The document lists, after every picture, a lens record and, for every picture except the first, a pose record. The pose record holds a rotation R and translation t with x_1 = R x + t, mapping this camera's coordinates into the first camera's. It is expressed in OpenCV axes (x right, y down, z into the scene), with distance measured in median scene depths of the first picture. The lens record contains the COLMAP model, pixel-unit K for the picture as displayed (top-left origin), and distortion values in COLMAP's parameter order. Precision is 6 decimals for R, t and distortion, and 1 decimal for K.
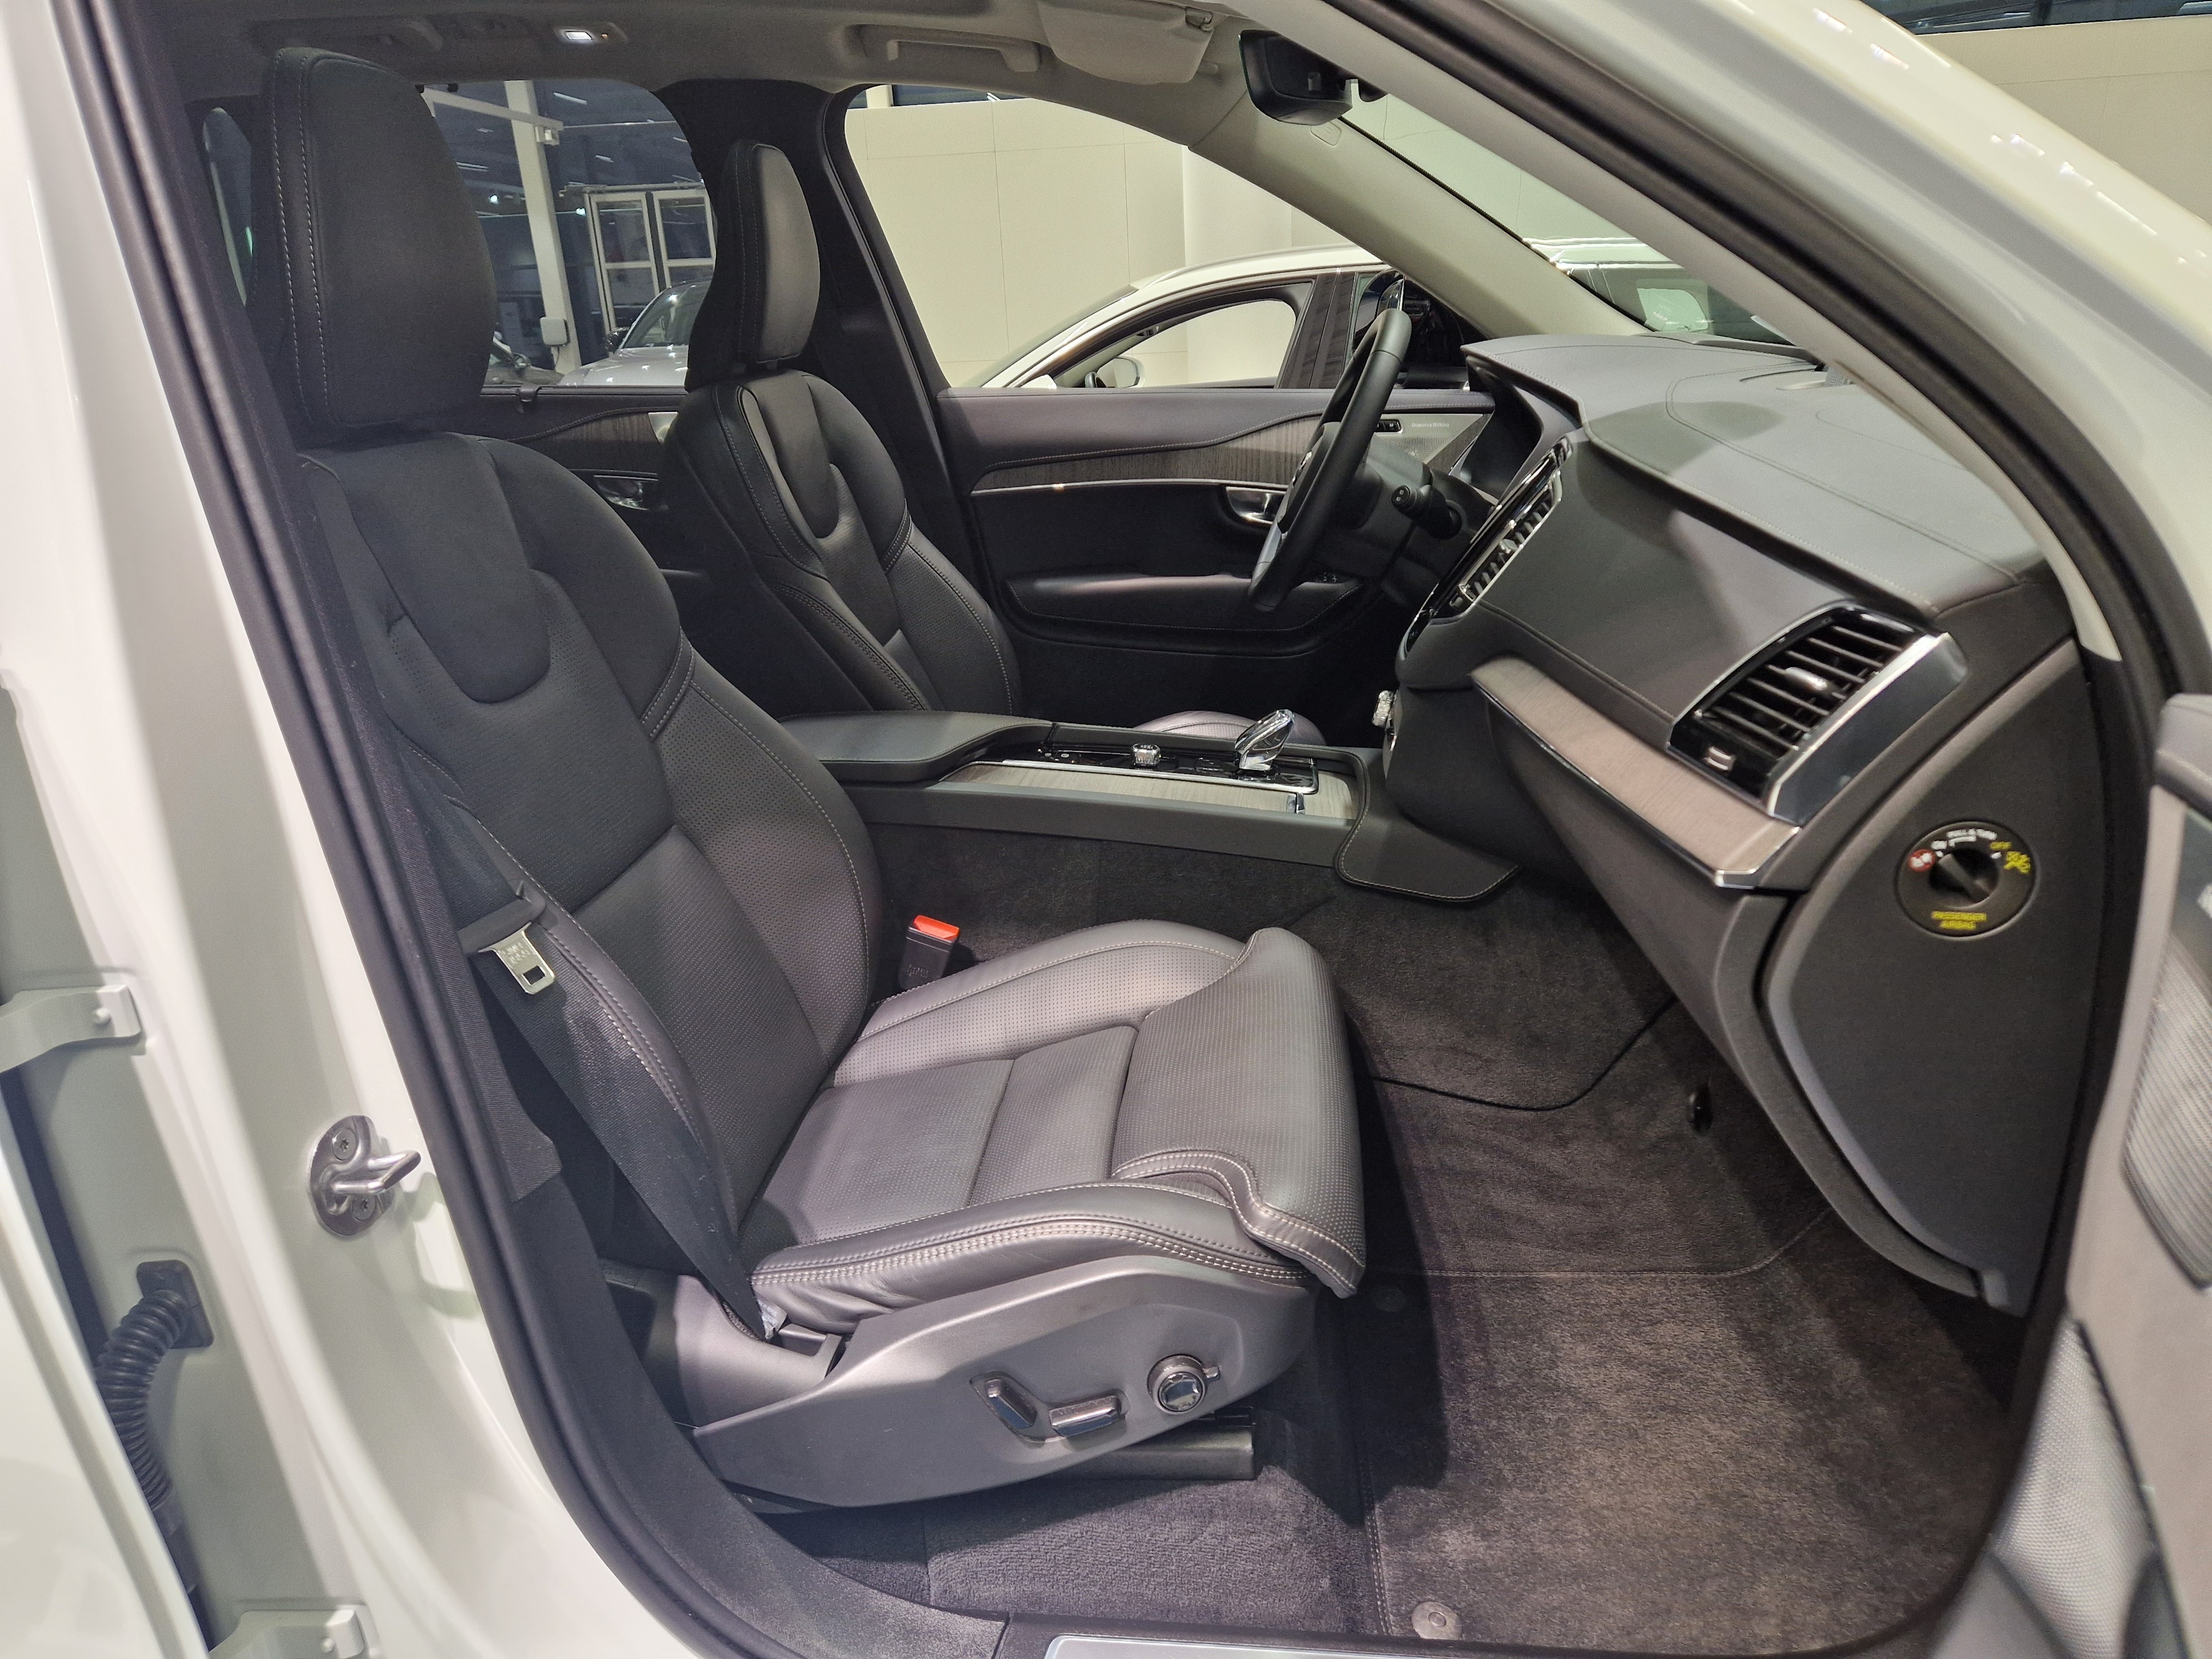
lens RADIAL K [[1481.5, 0, 1109.3], [0, 1481.5, 823.2], [0, 0, 1]] dist [-0.000067, -0.017925]
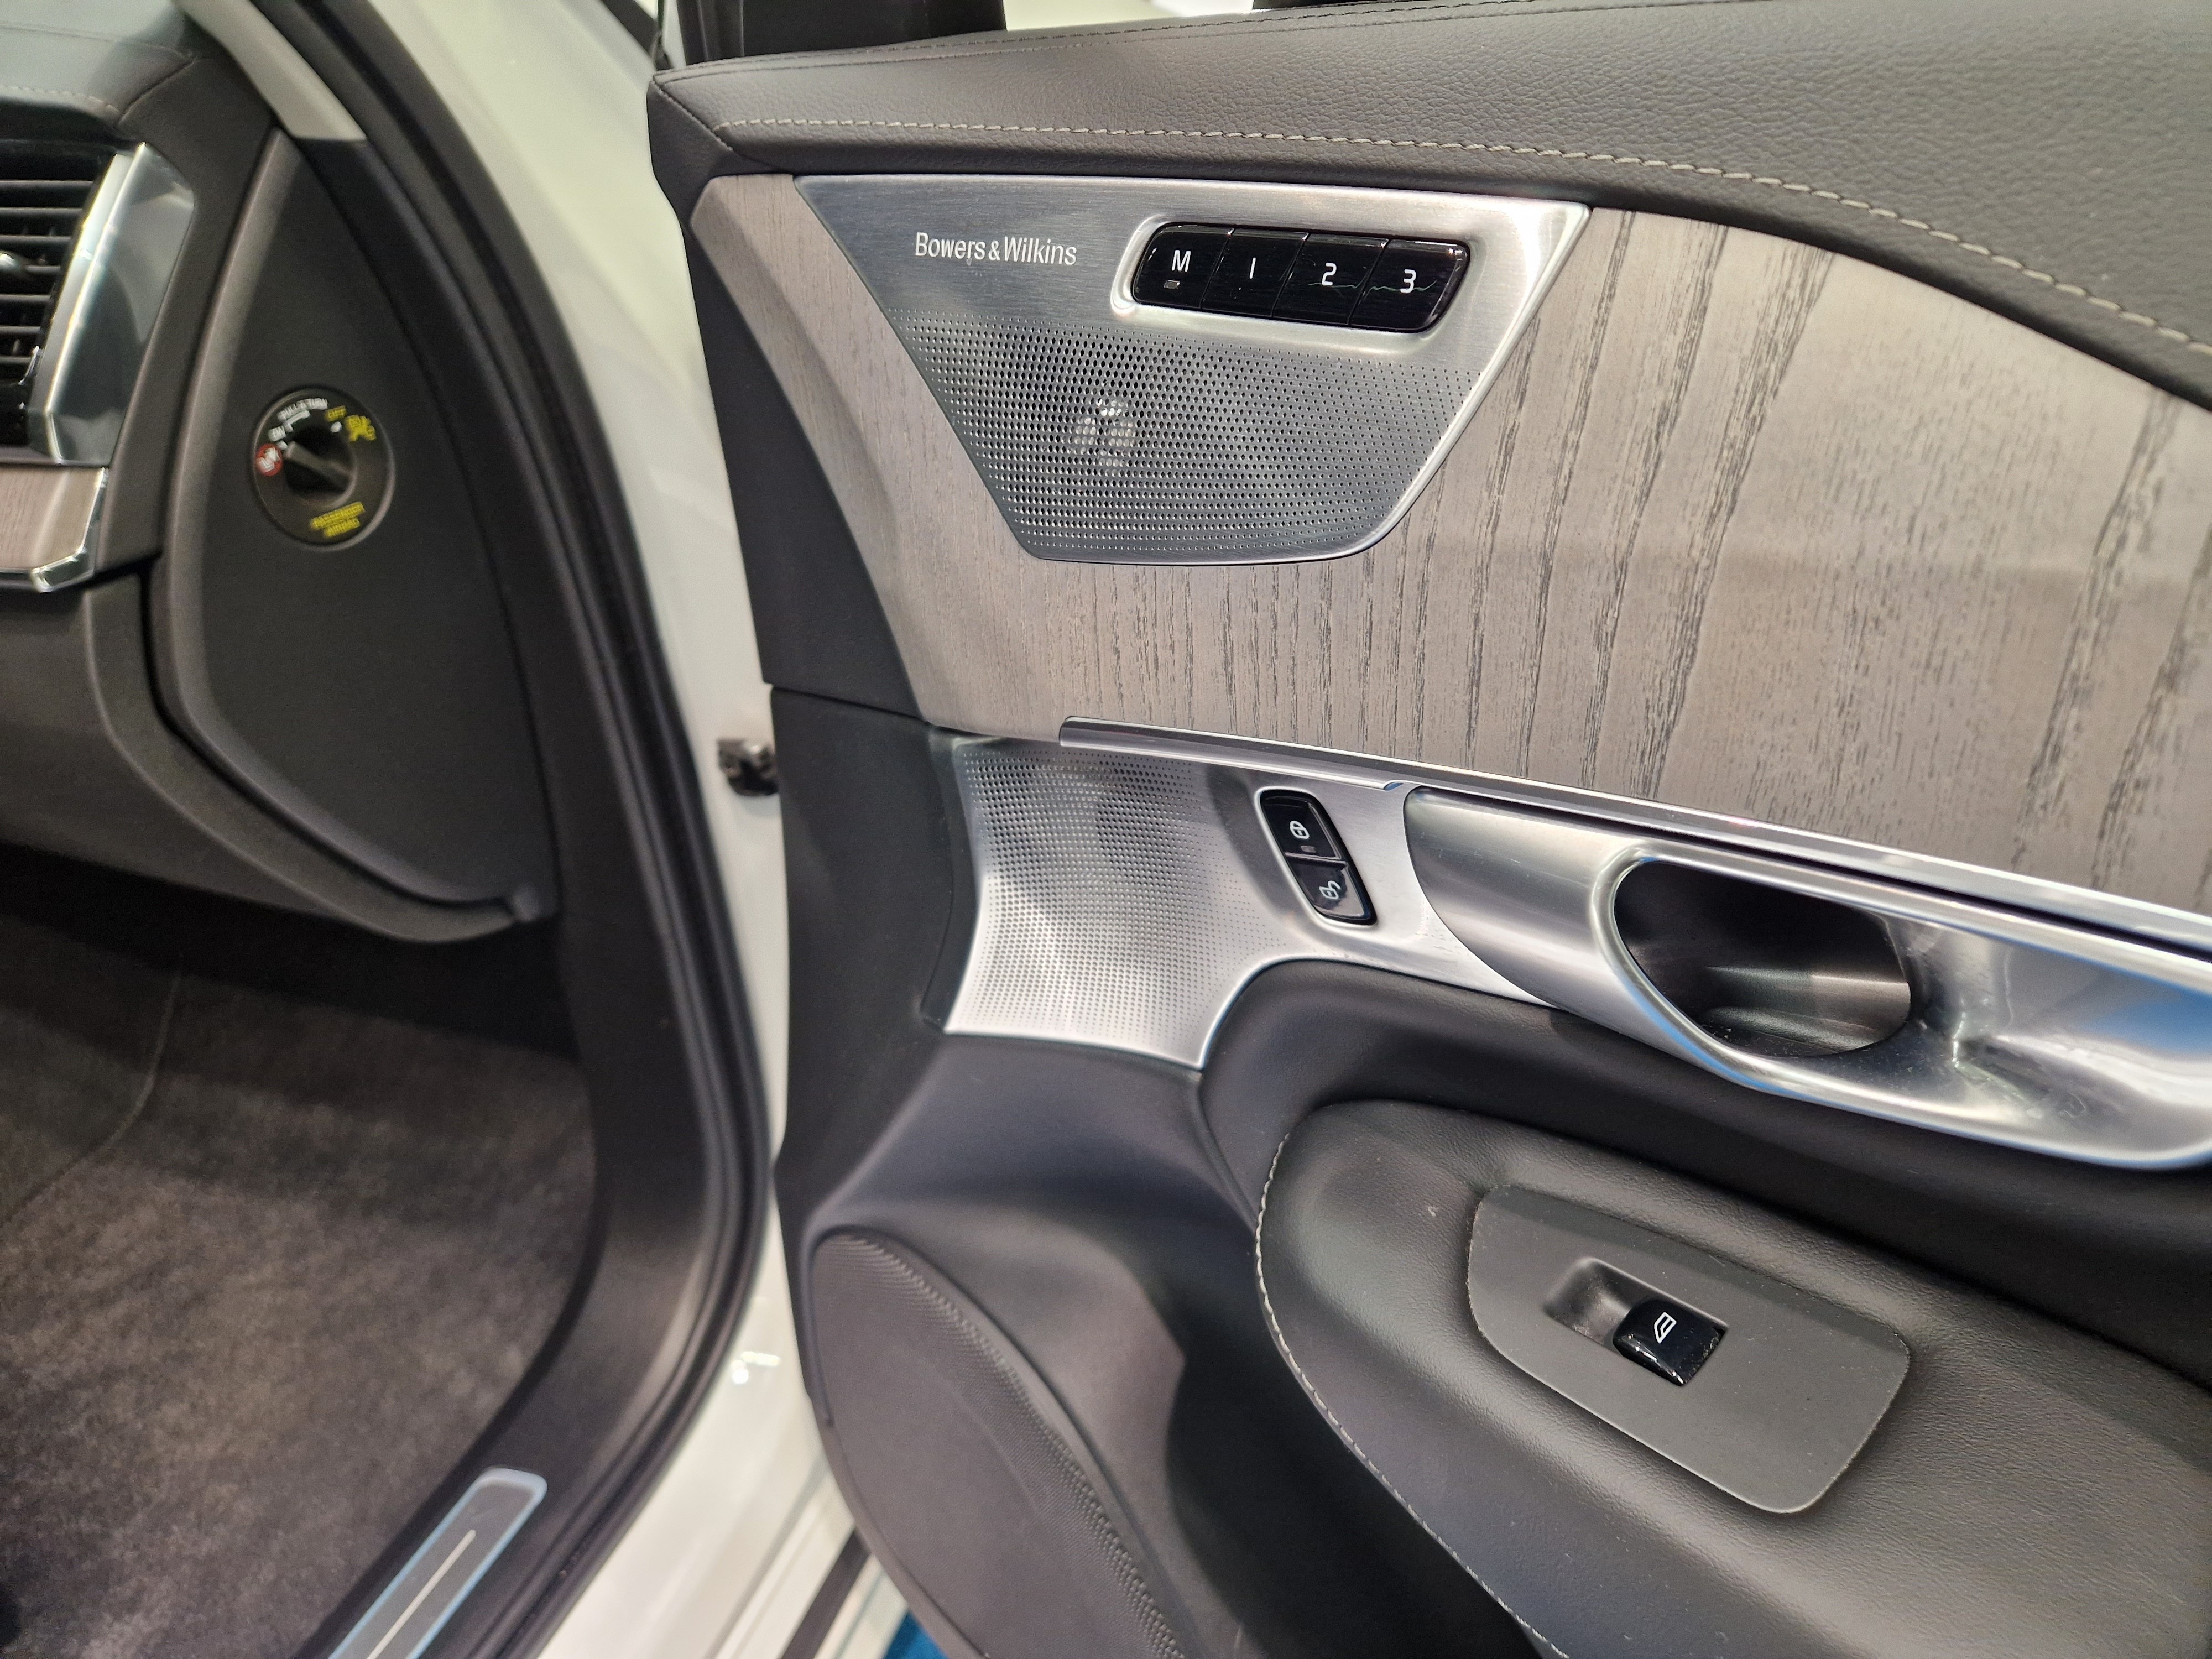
lens RADIAL K [[1481.5, 0, 1109.3], [0, 1481.5, 823.2], [0, 0, 1]] dist [-0.000067, -0.017925]
pose [[0.250807, -0.479974, 0.840667, -0.047764], [0.314491, 0.861718, 0.398167, 0.012641], [-0.915528, 0.164519, 0.367072, 0.232133]]
